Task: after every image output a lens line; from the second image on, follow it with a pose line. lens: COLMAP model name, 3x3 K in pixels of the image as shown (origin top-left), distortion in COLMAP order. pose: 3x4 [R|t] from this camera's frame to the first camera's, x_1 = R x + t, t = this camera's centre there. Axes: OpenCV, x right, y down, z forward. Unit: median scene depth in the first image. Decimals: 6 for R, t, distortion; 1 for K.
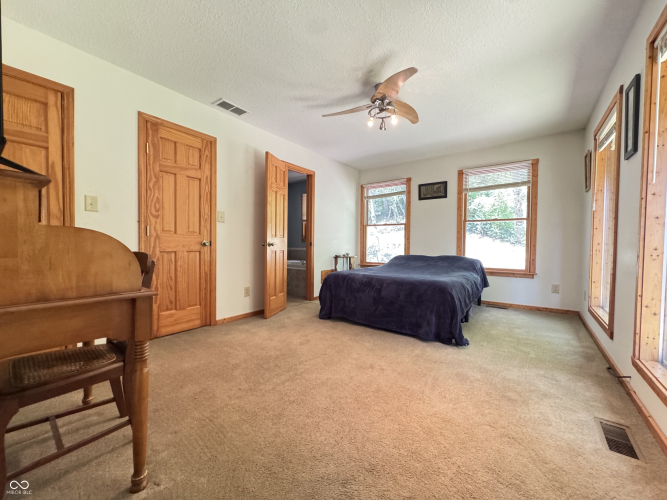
lens RADIAL K [[267.3, 0, 333.5], [0, 267.3, 250.0], [0, 0, 1]] dist [-0.003182, -0.000066]
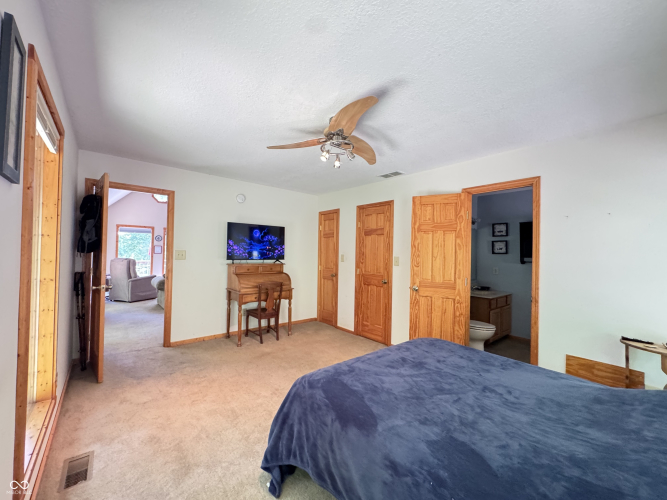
lens RADIAL K [[267.3, 0, 333.5], [0, 267.3, 250.0], [0, 0, 1]] dist [-0.003182, -0.000066]
pose [[-0.201659, -0.024818, -0.979141, 0.885541], [-0.044581, 0.998875, -0.016136, -0.151235], [0.978441, 0.040397, -0.202539, 1.012744]]
